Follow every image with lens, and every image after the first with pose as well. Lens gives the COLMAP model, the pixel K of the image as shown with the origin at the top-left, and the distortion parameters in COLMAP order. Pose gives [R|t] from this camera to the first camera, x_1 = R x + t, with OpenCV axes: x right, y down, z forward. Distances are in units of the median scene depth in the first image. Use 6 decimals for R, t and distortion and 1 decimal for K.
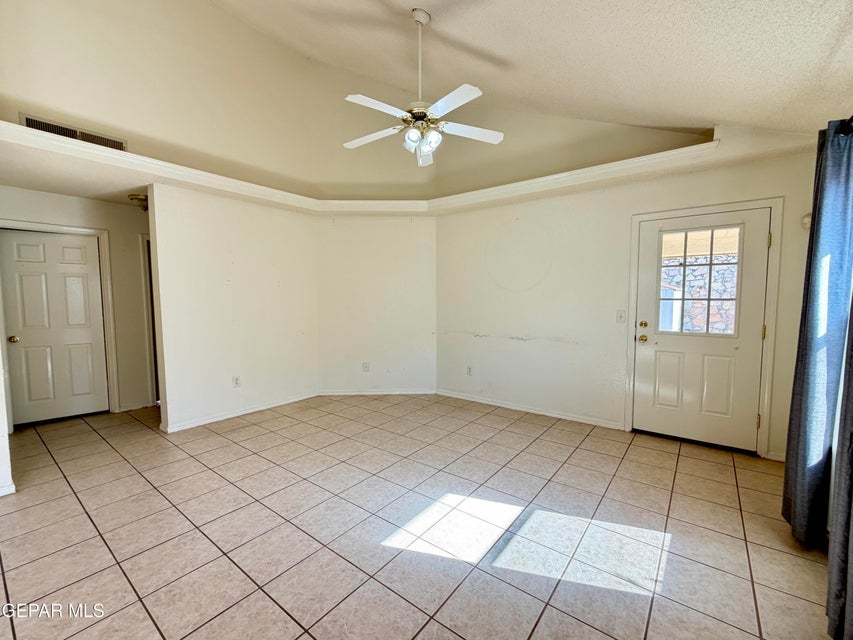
lens RADIAL K [[366.7, 0, 423.7], [0, 366.7, 318.7], [0, 0, 1]] dist [0.001544, -0.000461]
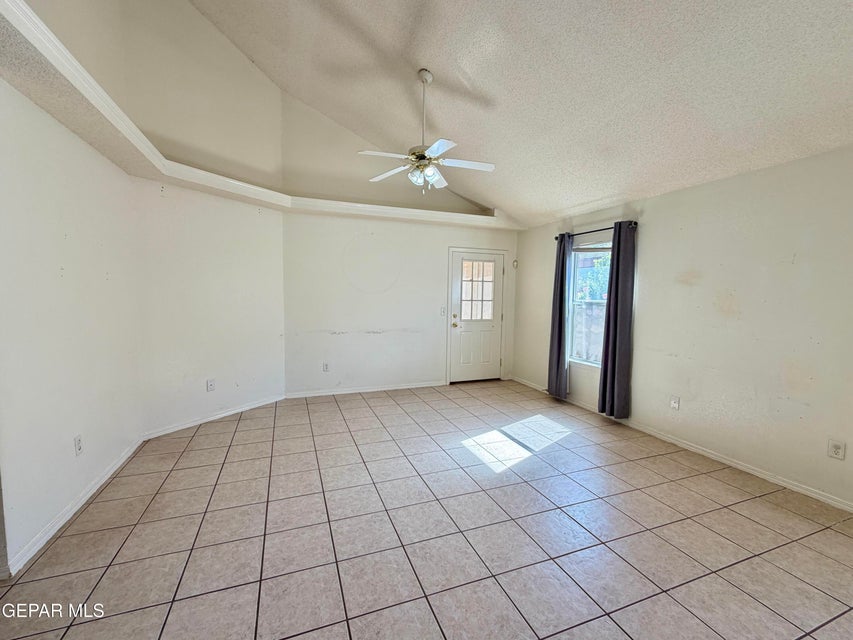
lens RADIAL K [[366.7, 0, 424.4], [0, 366.7, 322.5], [0, 0, 1]] dist [0.001544, -0.000461]
pose [[0.518445, -0.056685, 0.853230, -0.861856], [0.036906, 0.998354, 0.043902, -0.031924], [-0.854315, 0.008728, 0.519683, 0.285243]]
